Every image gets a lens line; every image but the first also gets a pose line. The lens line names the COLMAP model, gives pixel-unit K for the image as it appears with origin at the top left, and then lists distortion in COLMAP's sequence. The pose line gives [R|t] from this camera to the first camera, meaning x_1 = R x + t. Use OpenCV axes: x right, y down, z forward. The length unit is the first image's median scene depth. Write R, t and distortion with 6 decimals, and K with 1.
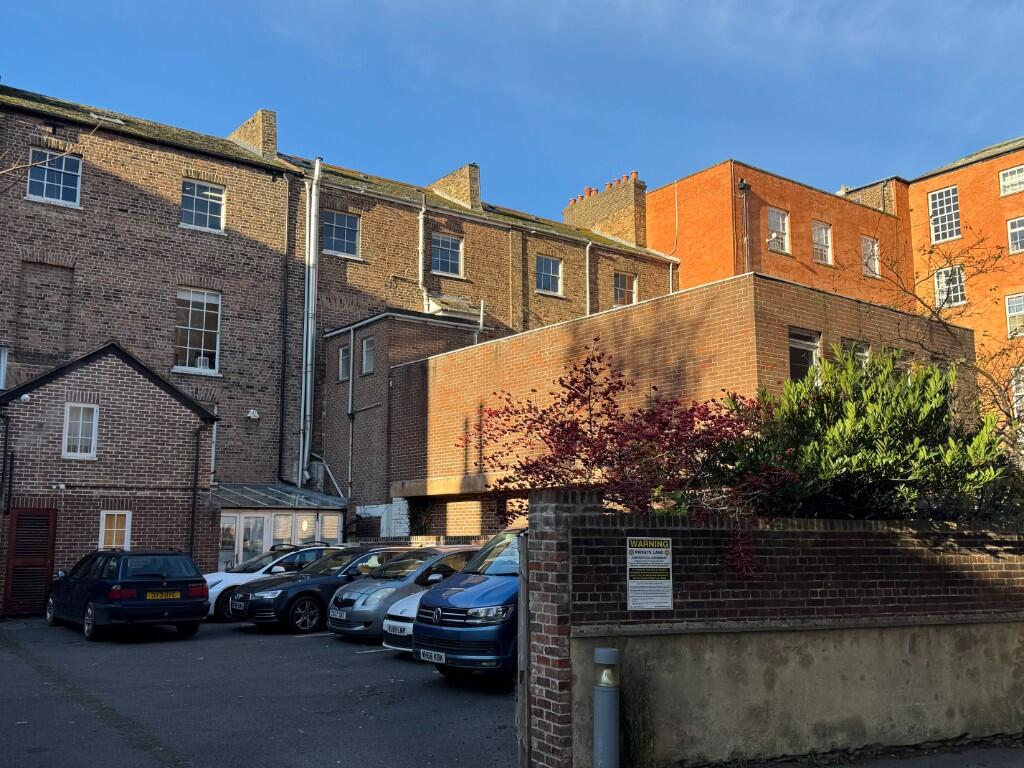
lens RADIAL K [[982.8, 0, 507.3], [0, 982.8, 383.2], [0, 0, 1]] dist [0.074772, 0.000000]
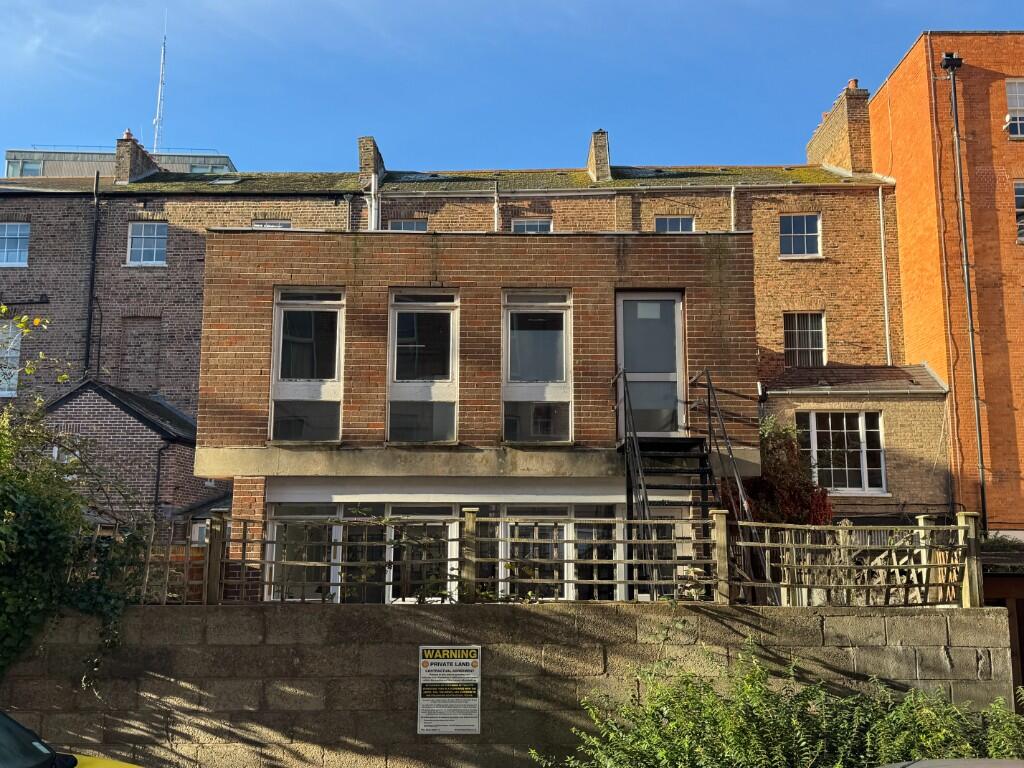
lens RADIAL K [[982.8, 0, 520.3], [0, 982.8, 382.9], [0, 0, 1]] dist [0.074772, 0.000000]
pose [[0.790245, -0.097655, -0.604959, 0.479850], [0.096913, 0.994713, -0.033974, 0.034844], [0.605079, -0.031781, 0.795531, 0.251605]]
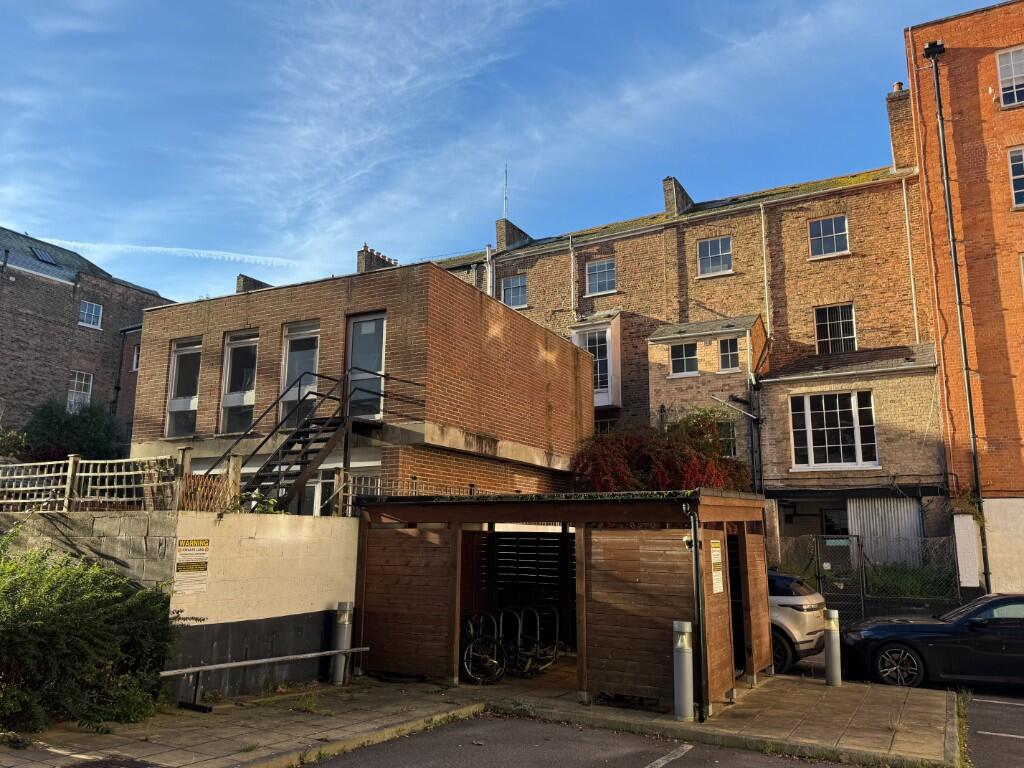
lens RADIAL K [[796.4, 0, 506.2], [0, 796.4, 394.7], [0, 0, 1]] dist [0.004859, 0.018196]
pose [[0.399095, -0.160856, -0.902690, 0.721905], [0.138920, 0.983734, -0.113879, 0.098779], [0.906325, -0.079953, 0.414949, 0.500093]]
